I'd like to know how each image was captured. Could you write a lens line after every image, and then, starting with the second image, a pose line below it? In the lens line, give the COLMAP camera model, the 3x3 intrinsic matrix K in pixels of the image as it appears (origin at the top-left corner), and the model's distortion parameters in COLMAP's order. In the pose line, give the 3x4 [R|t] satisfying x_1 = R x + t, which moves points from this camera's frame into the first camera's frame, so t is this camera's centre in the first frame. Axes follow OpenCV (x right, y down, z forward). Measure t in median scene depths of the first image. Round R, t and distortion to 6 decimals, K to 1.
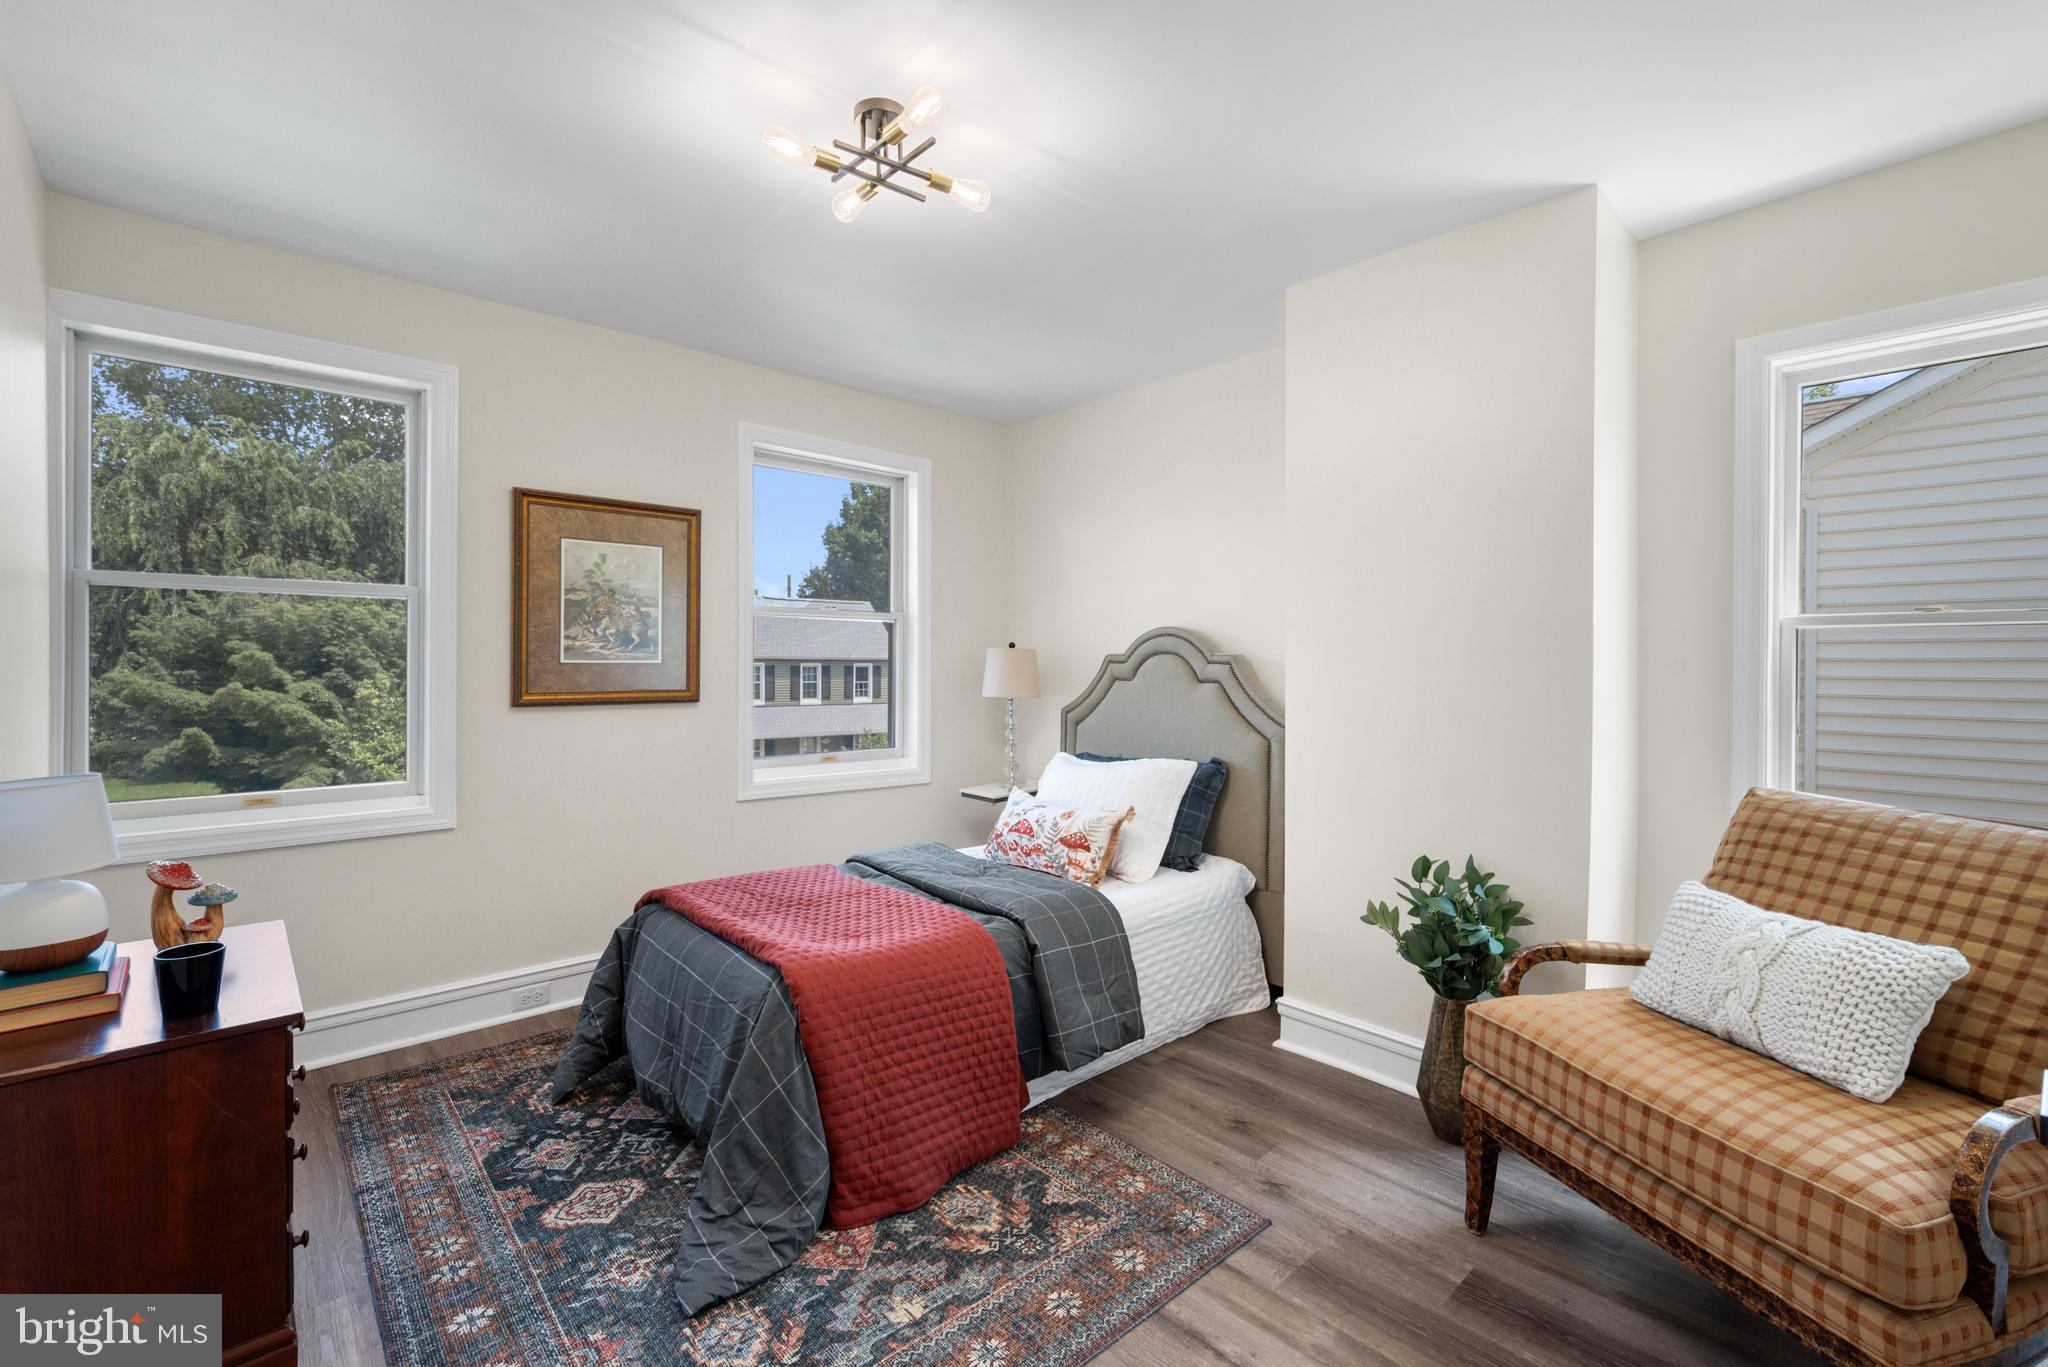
lens RADIAL K [[887.8, 0, 1032.0], [0, 887.8, 662.9], [0, 0, 1]] dist [-0.000614, 0.000169]
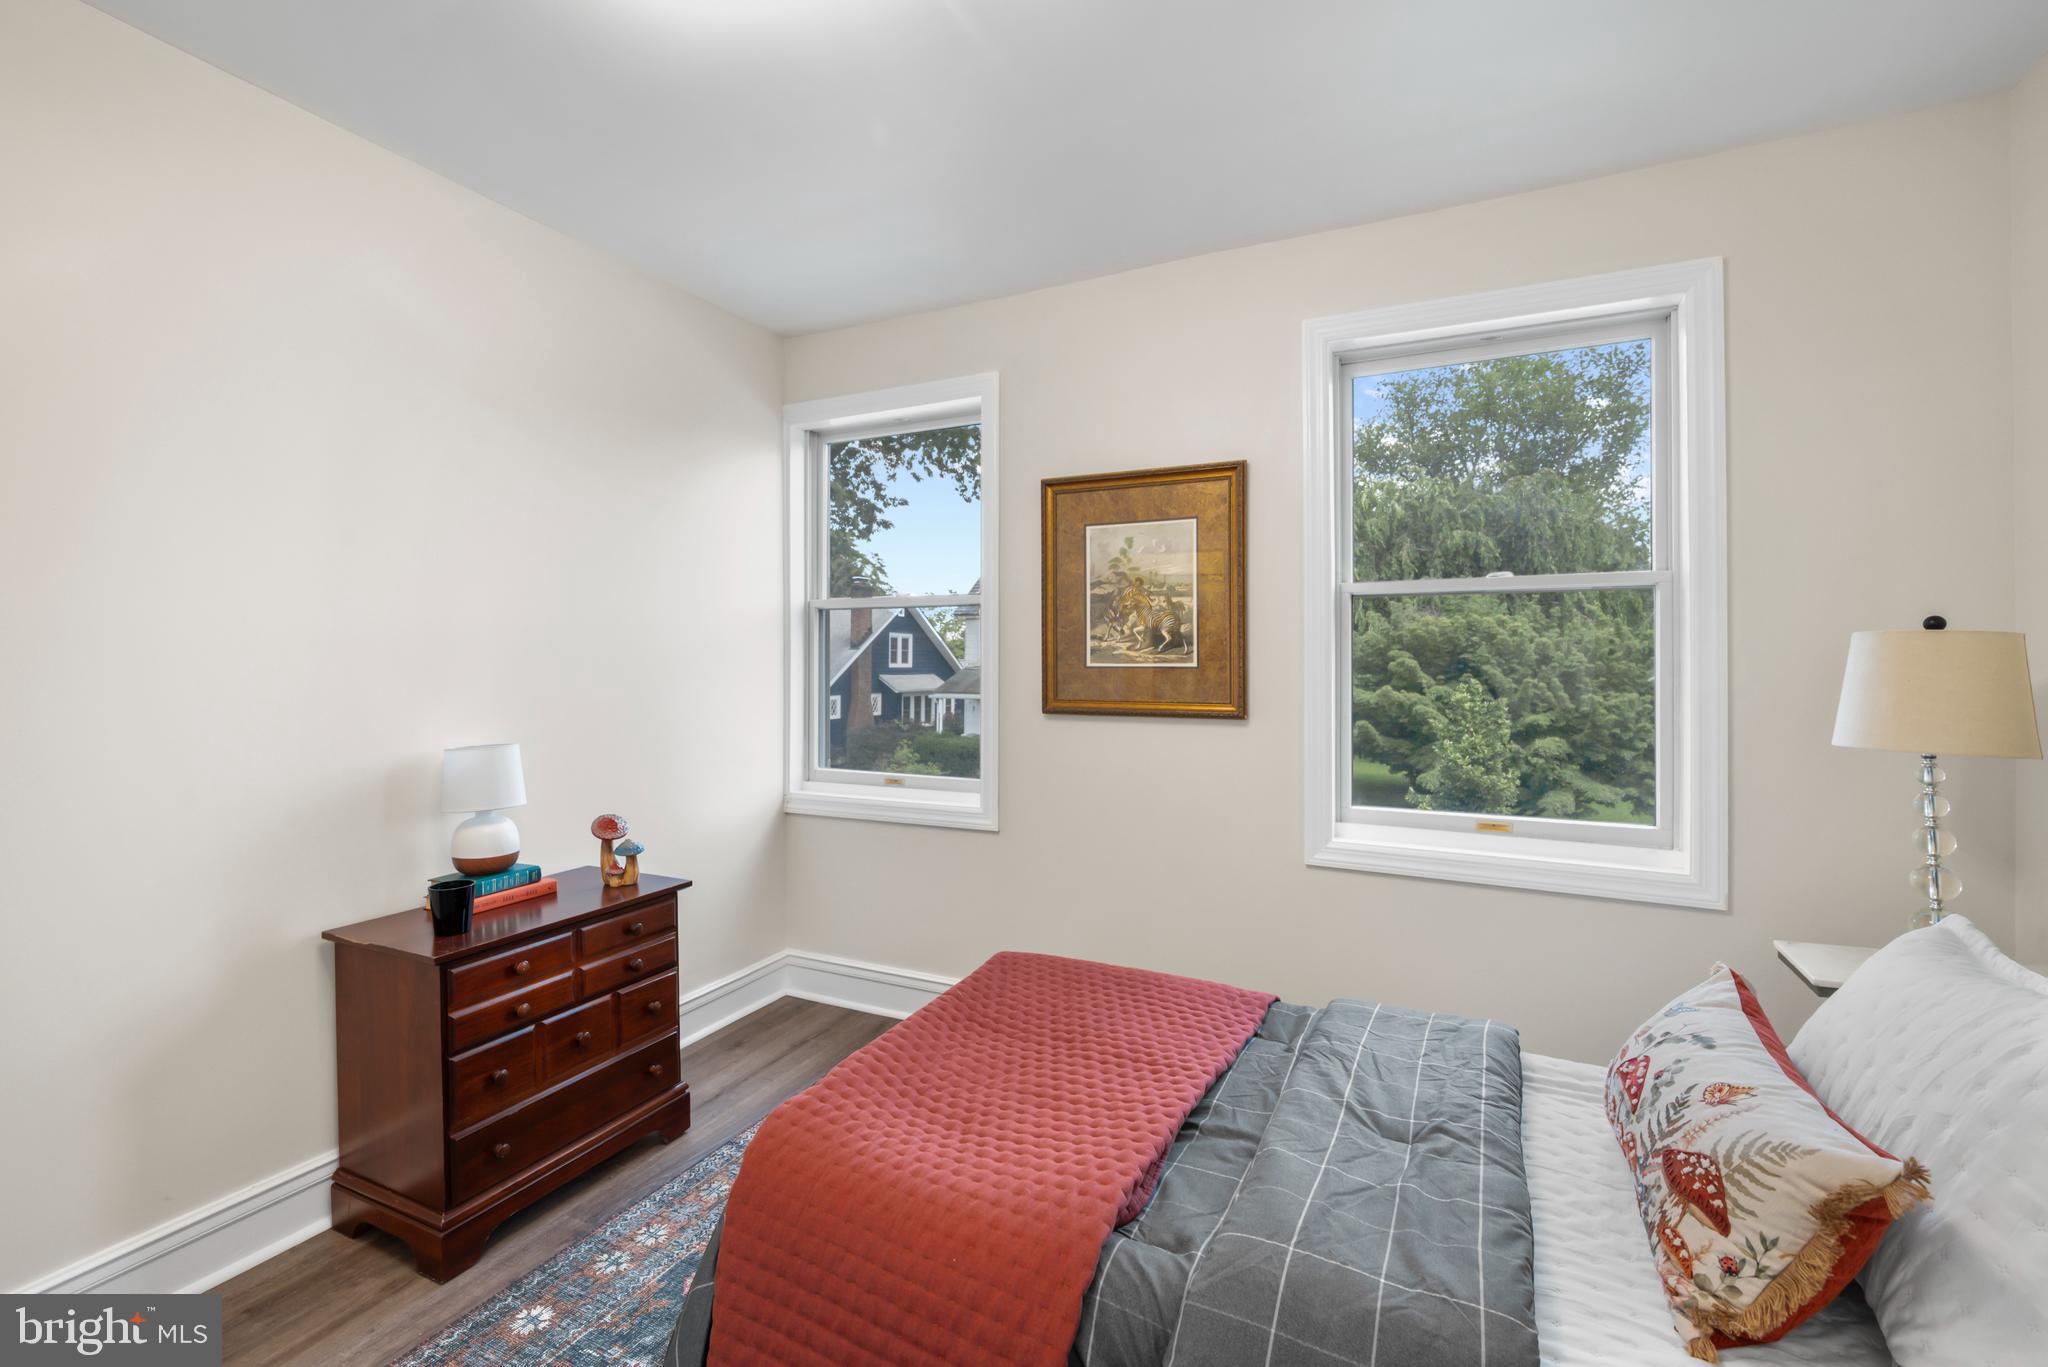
lens RADIAL K [[887.8, 0, 1032.0], [0, 887.8, 662.9], [0, 0, 1]] dist [-0.000614, 0.000169]
pose [[0.359373, -0.004784, -0.933182, 0.265962], [-0.001902, 0.999981, -0.005859, 0.001583], [0.933192, 0.003880, 0.359357, 0.599909]]
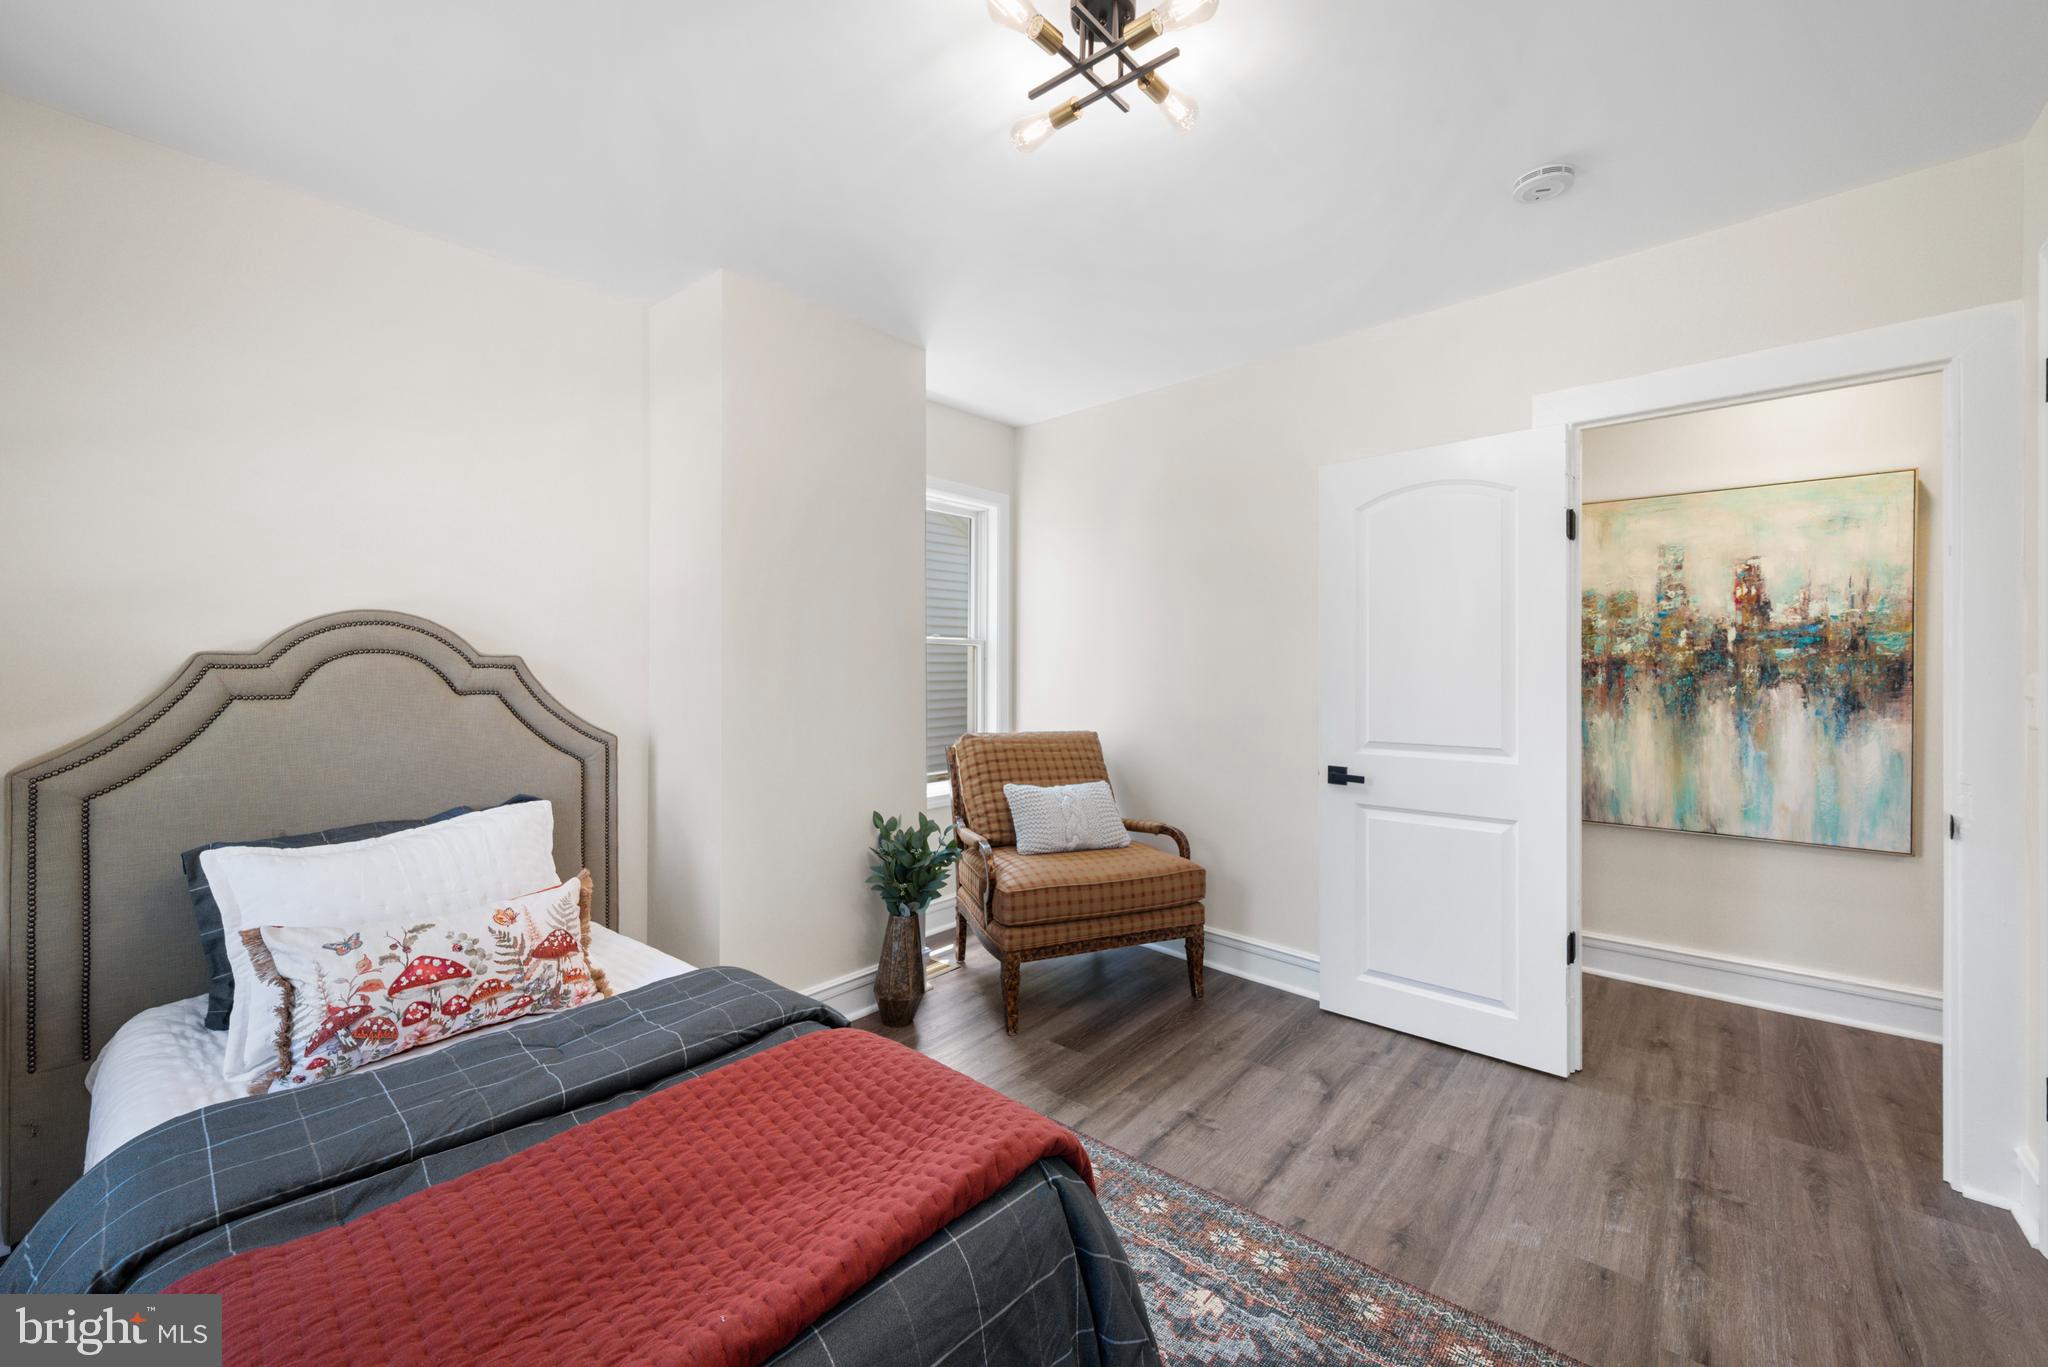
lens RADIAL K [[809.8, 0, 1031.0], [0, 809.8, 682.7], [0, 0, 1]] dist [-0.000297, 0.000209]
pose [[-0.124990, -0.019776, 0.991961, -0.542774], [0.000151, 0.999801, 0.019952, -0.001138], [-0.992158, 0.002643, -0.124962, 0.694127]]
